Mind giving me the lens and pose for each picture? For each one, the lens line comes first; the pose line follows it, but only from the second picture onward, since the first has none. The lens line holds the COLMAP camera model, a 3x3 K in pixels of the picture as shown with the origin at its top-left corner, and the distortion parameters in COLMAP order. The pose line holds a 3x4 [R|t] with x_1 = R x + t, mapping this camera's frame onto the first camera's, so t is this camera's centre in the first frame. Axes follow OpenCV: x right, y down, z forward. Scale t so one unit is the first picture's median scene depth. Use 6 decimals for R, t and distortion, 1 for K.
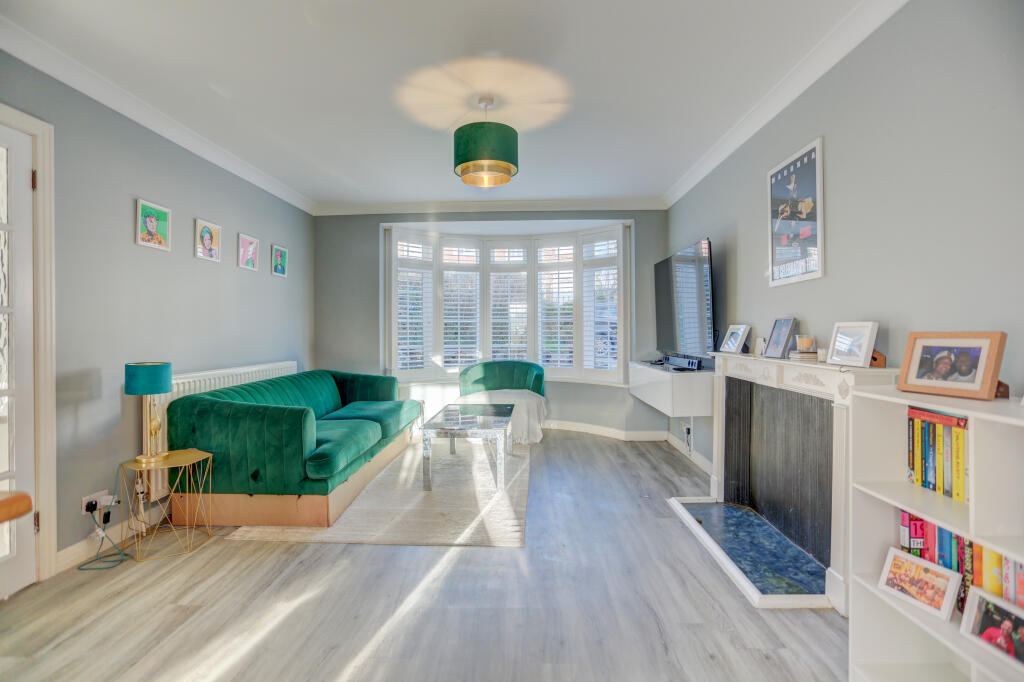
lens RADIAL K [[512.7, 0, 526.2], [0, 512.7, 335.9], [0, 0, 1]] dist [-0.061049, 0.024452]
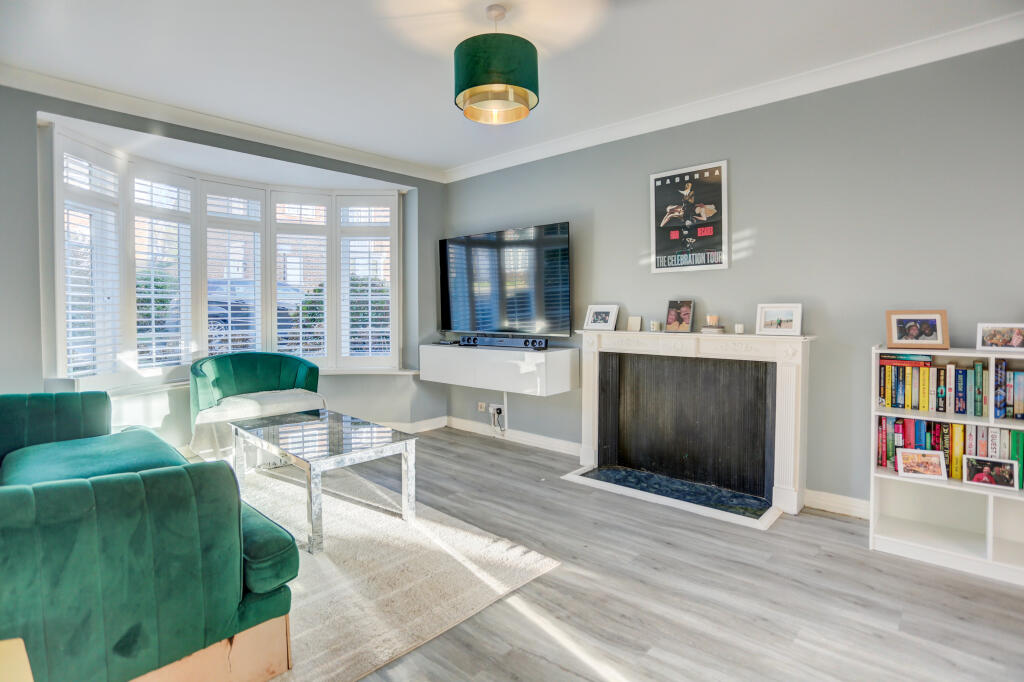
lens RADIAL K [[512.7, 0, 537.5], [0, 512.7, 326.1], [0, 0, 1]] dist [-0.061049, 0.024452]
pose [[0.642990, -0.020079, 0.765611, -0.649915], [0.008420, 0.999781, 0.019149, 0.001107], [-0.765828, -0.005866, 0.643019, 0.473096]]
